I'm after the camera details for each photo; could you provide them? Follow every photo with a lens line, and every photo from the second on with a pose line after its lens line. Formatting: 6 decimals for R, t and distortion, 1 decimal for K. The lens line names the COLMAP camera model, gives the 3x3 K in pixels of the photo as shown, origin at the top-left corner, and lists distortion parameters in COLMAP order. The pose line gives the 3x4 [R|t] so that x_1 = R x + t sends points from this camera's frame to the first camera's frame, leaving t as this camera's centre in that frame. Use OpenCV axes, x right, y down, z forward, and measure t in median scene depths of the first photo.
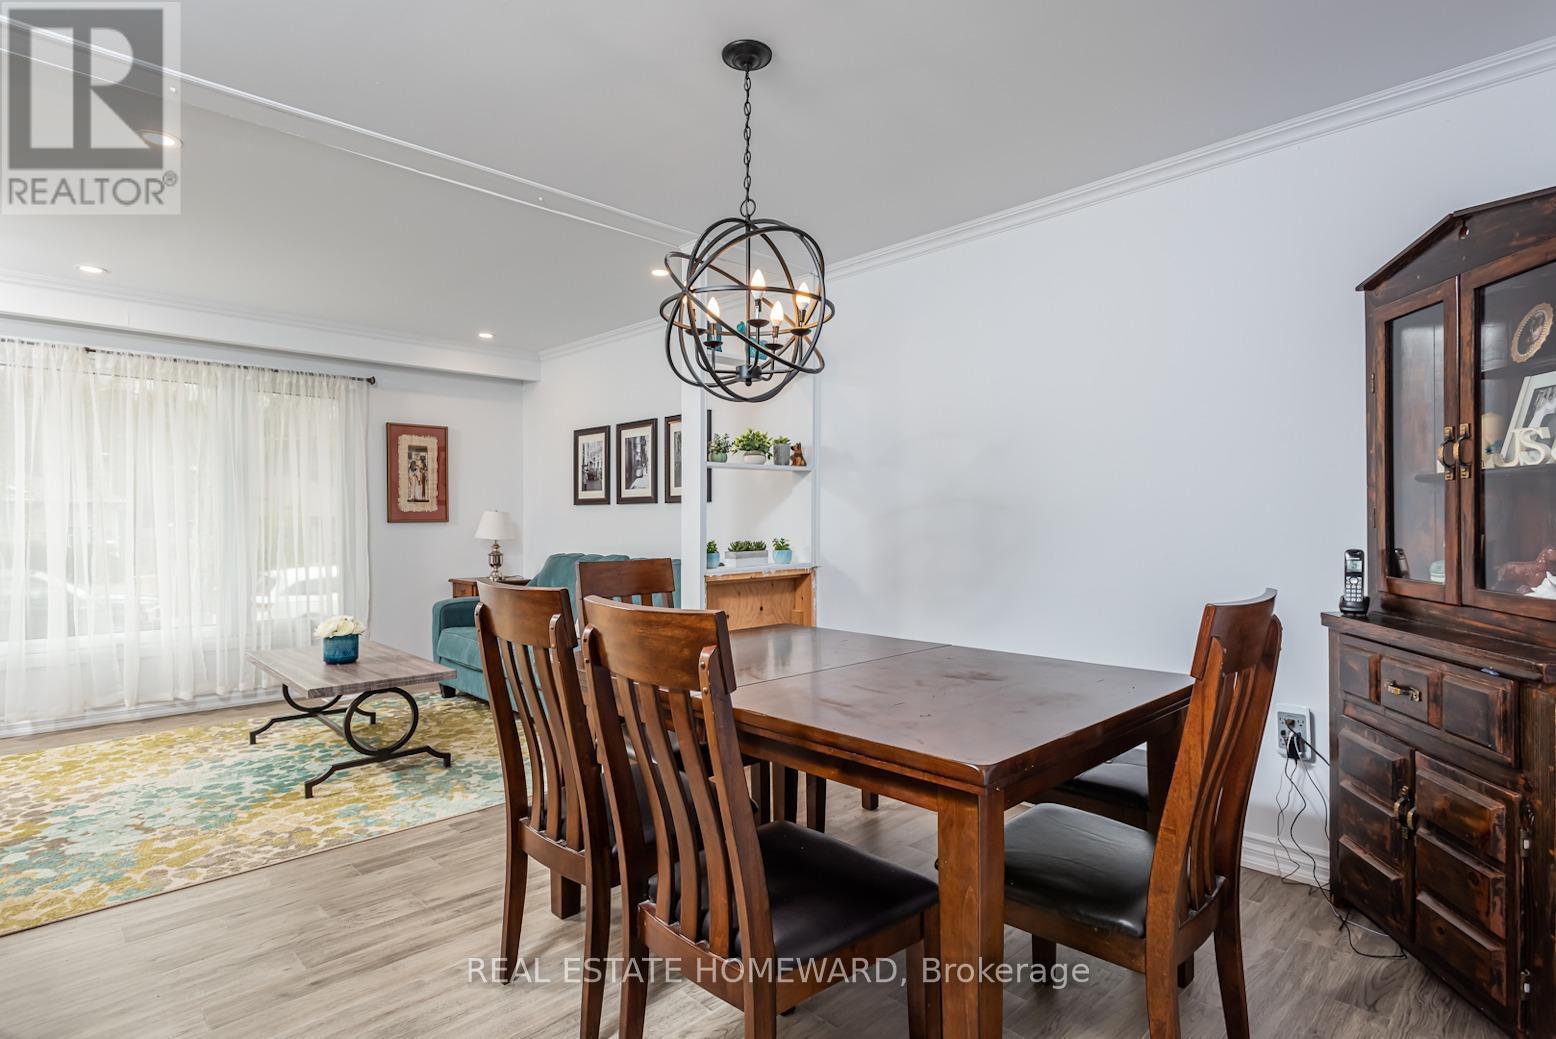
lens RADIAL K [[785.6, 0, 772.3], [0, 785.6, 520.8], [0, 0, 1]] dist [-0.014891, 0.000382]
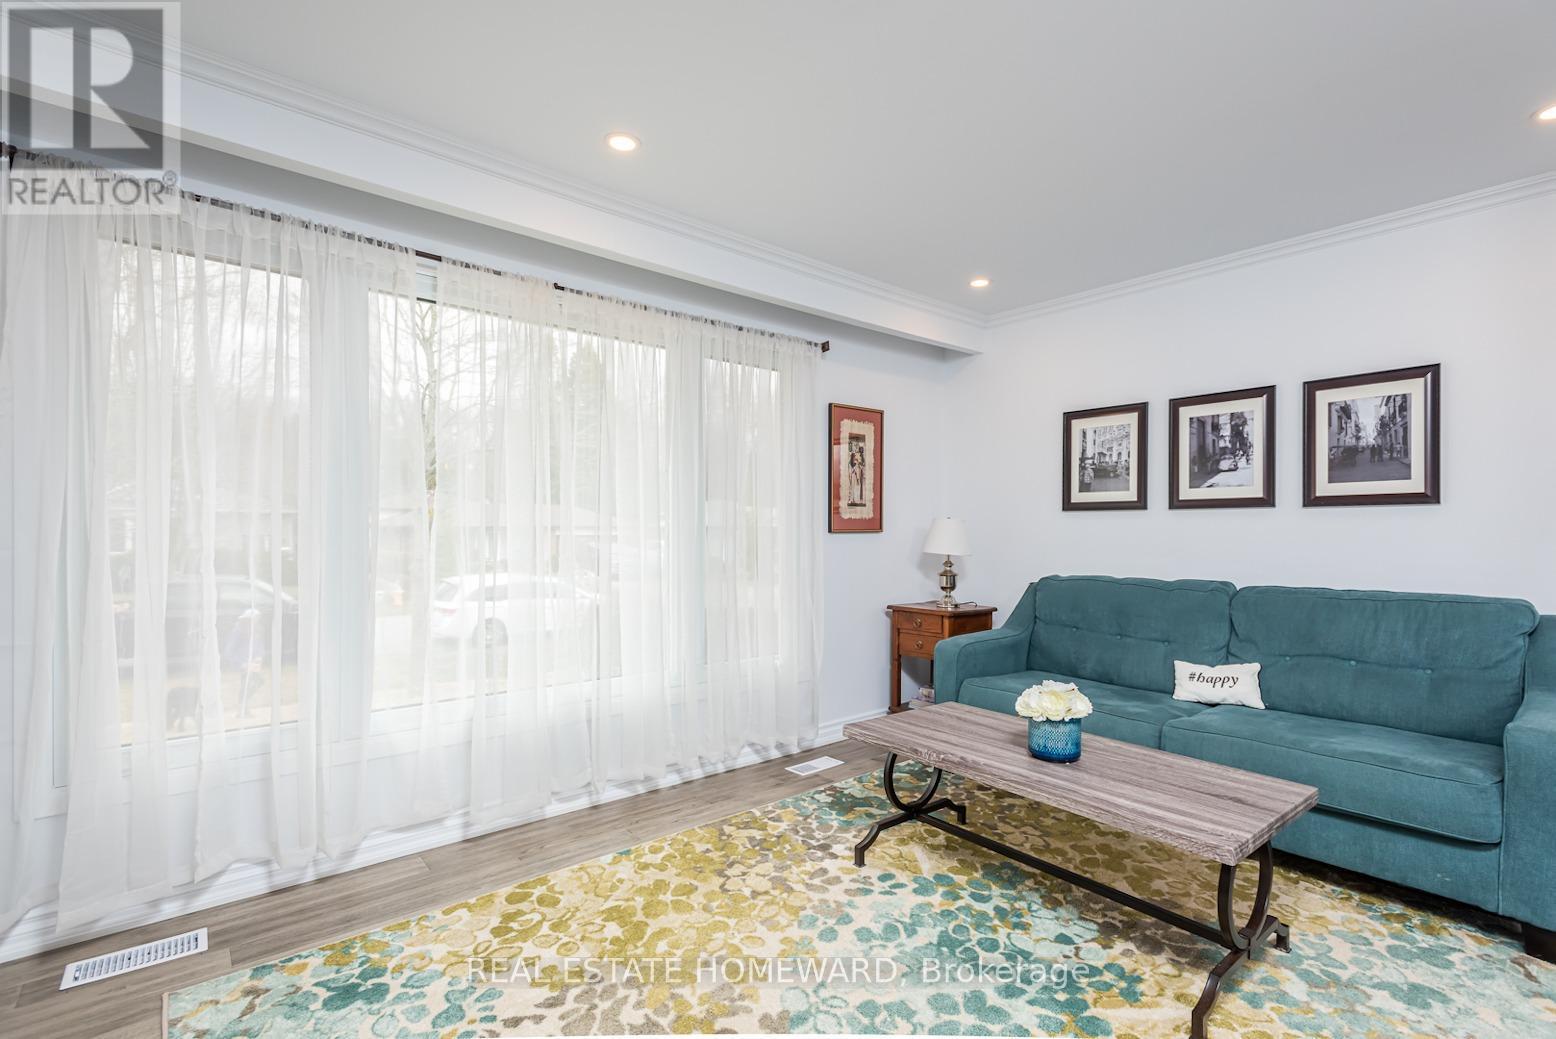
lens RADIAL K [[752.8, 0, 790.0], [0, 752.8, 516.3], [0, 0, 1]] dist [-0.080870, 0.043121]
pose [[0.992465, 0.002286, -0.122509, -0.435451], [-0.004712, 0.999799, -0.019512, 0.000784], [0.122440, 0.019942, 0.992276, 0.259945]]
